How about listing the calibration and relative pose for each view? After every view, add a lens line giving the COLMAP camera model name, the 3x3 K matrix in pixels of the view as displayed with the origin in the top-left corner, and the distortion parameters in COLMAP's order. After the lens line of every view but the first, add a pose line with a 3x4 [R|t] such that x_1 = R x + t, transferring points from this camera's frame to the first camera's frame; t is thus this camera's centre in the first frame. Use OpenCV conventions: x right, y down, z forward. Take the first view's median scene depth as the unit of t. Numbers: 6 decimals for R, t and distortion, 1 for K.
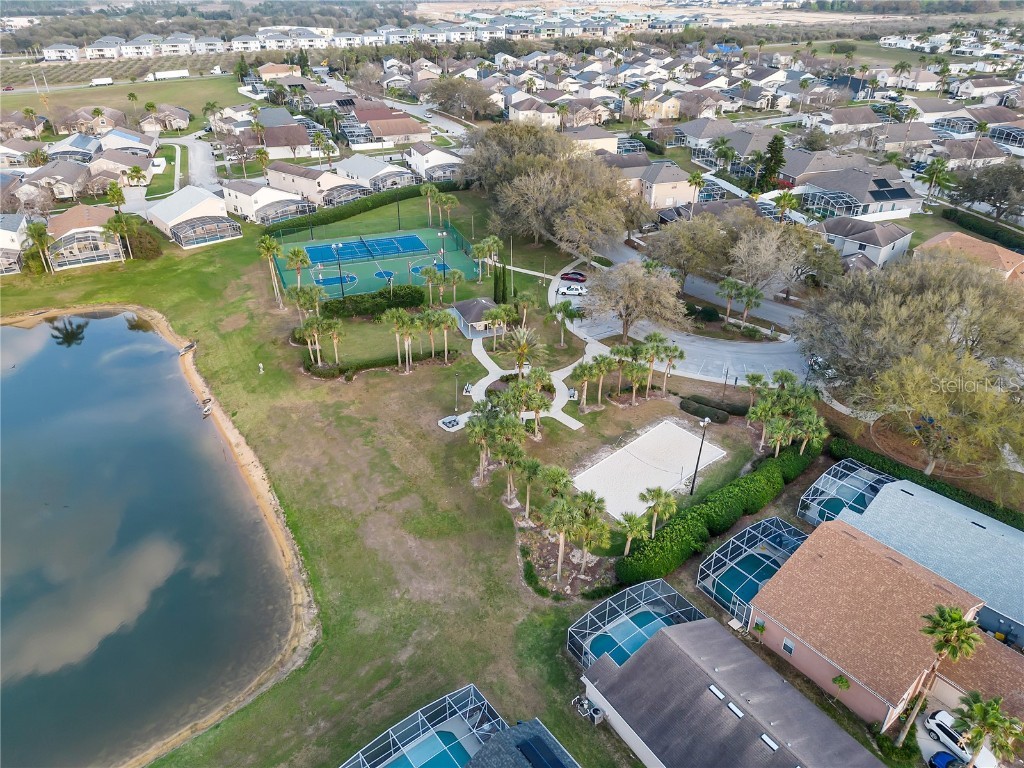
lens RADIAL K [[731.7, 0, 512.0], [0, 731.7, 384.0], [0, 0, 1]] dist [0.063276, -0.051854]
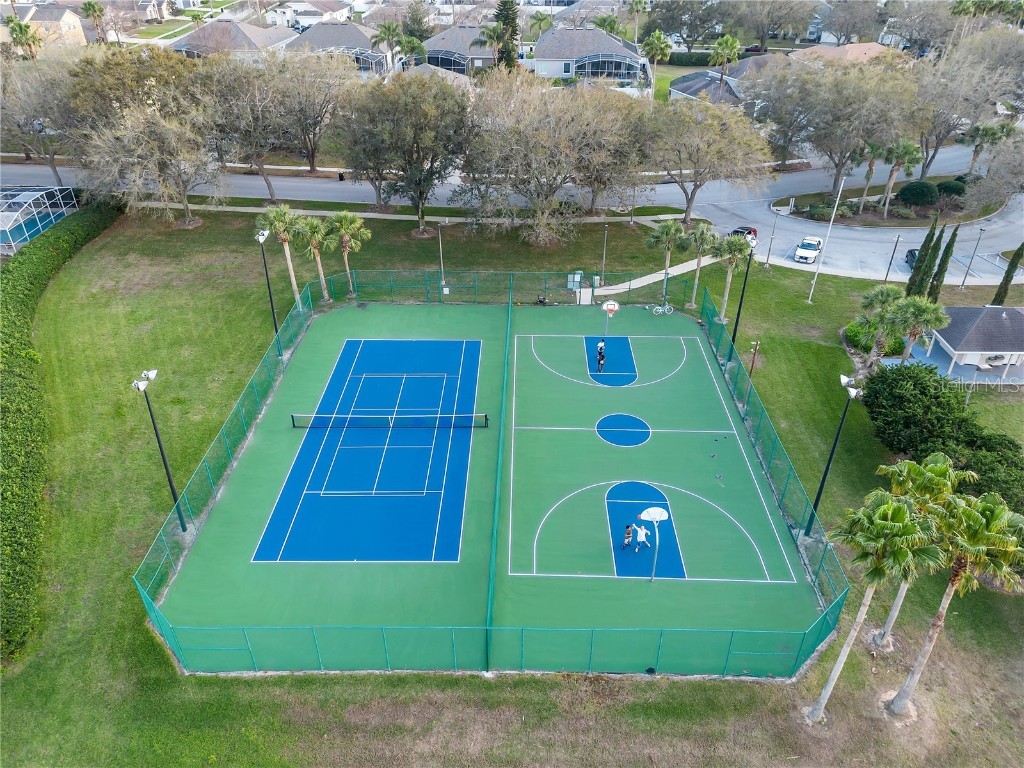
lens RADIAL K [[731.7, 0, 512.0], [0, 731.7, 384.0], [0, 0, 1]] dist [0.063276, -0.051854]
pose [[0.370458, -0.510160, 0.776208, -0.734747], [0.450957, 0.829354, 0.329864, -0.498079], [-0.812034, 0.227835, 0.537301, 1.379604]]
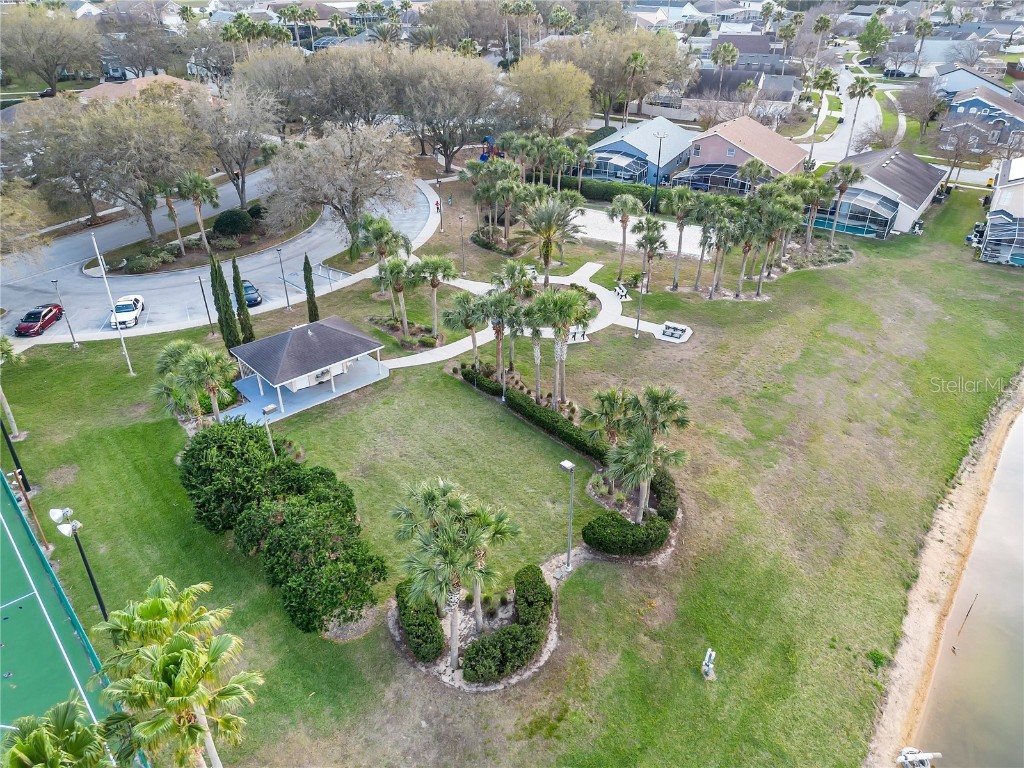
lens RADIAL K [[731.7, 0, 512.0], [0, 731.7, 384.0], [0, 0, 1]] dist [0.063276, -0.051854]
pose [[-0.363772, -0.482029, 0.797068, -0.629388], [0.447962, 0.659717, 0.603410, -0.412932], [-0.816701, 0.576560, -0.024056, 1.258909]]
